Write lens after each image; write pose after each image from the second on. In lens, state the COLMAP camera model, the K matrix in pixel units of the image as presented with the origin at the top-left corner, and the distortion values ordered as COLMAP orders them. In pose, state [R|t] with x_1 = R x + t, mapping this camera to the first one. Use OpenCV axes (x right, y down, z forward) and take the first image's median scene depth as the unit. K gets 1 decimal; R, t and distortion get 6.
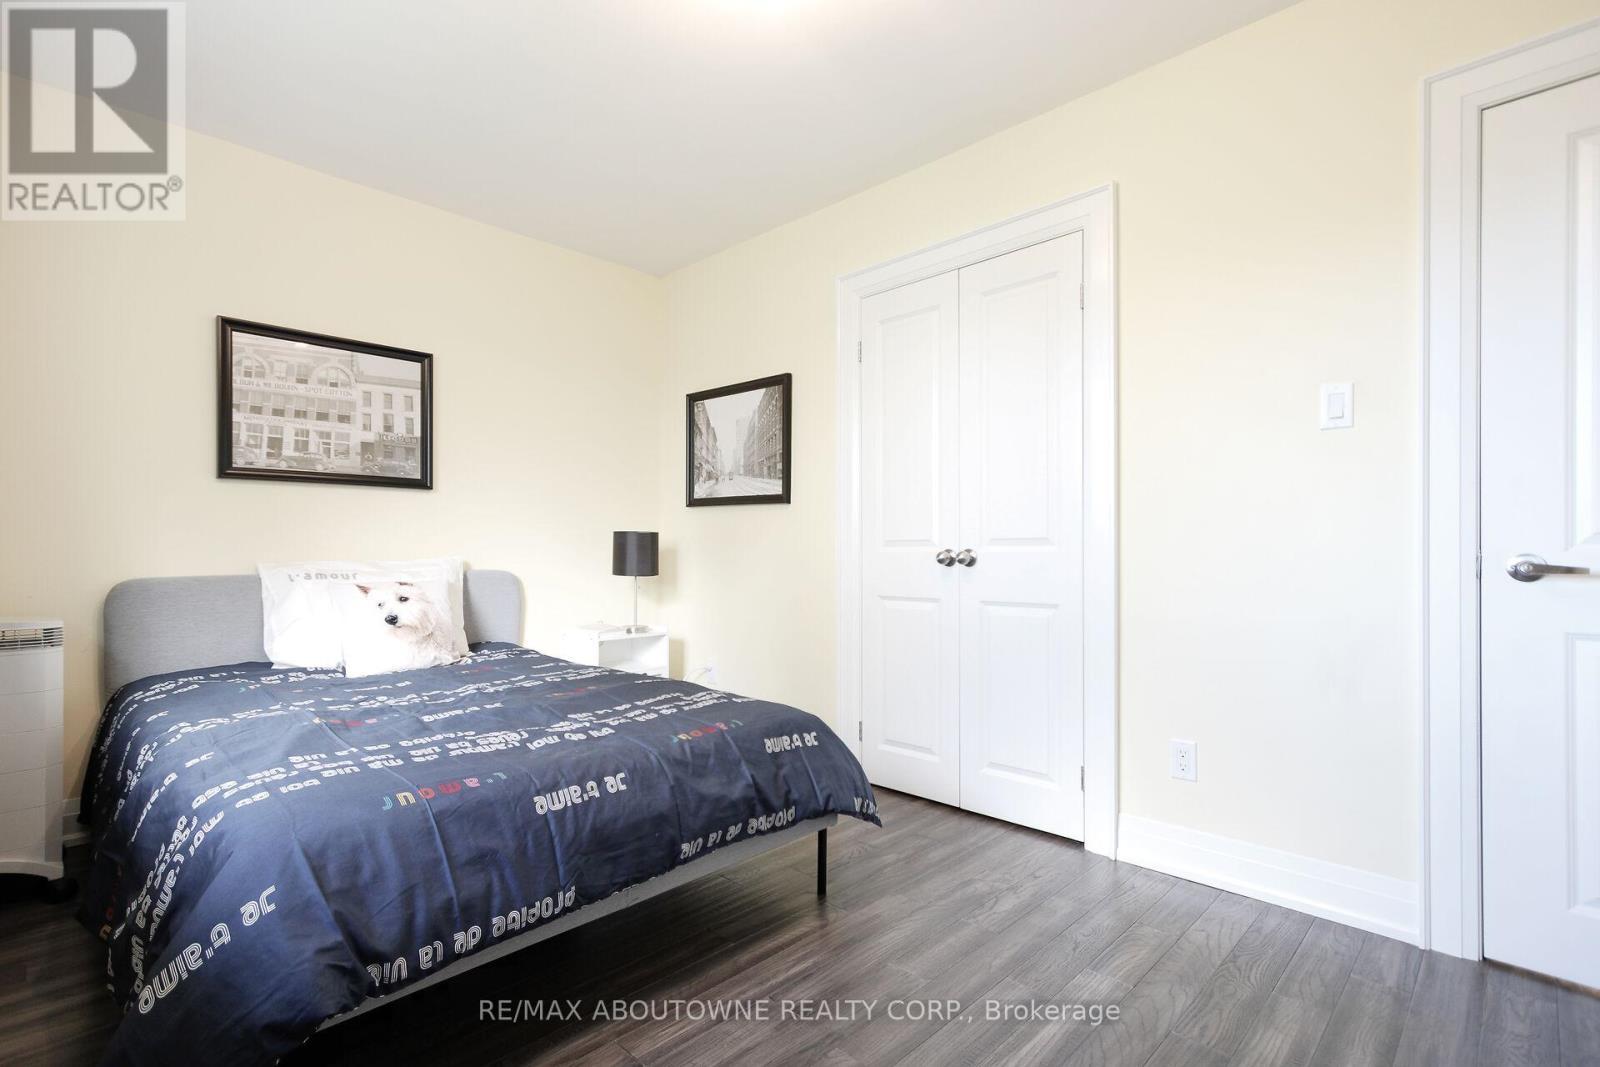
lens RADIAL K [[764.1, 0, 800.0], [0, 764.1, 533.5], [0, 0, 1]] dist [0.001444, 0.000369]
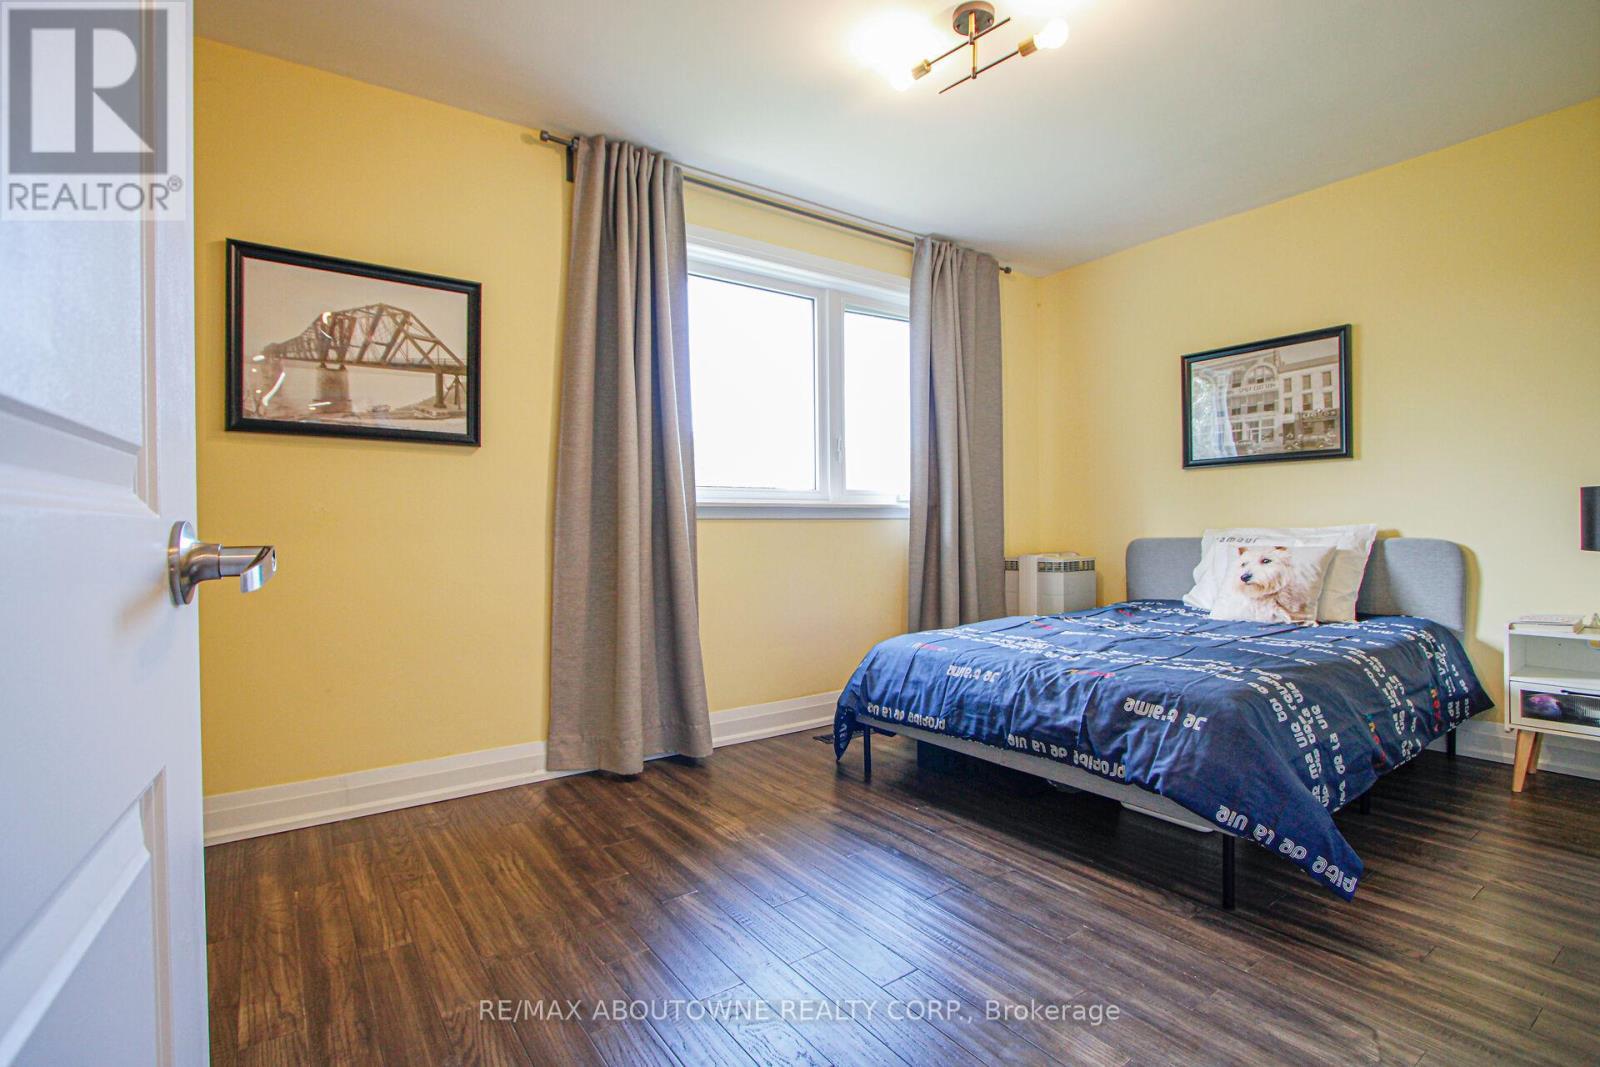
lens RADIAL K [[764.1, 0, 800.0], [0, 764.1, 533.5], [0, 0, 1]] dist [0.001444, 0.000369]
pose [[-0.174481, 0.010715, -0.984602, 0.705060], [0.031502, 0.999490, 0.005294, 0.015797], [0.984157, -0.030093, -0.174729, 0.495055]]
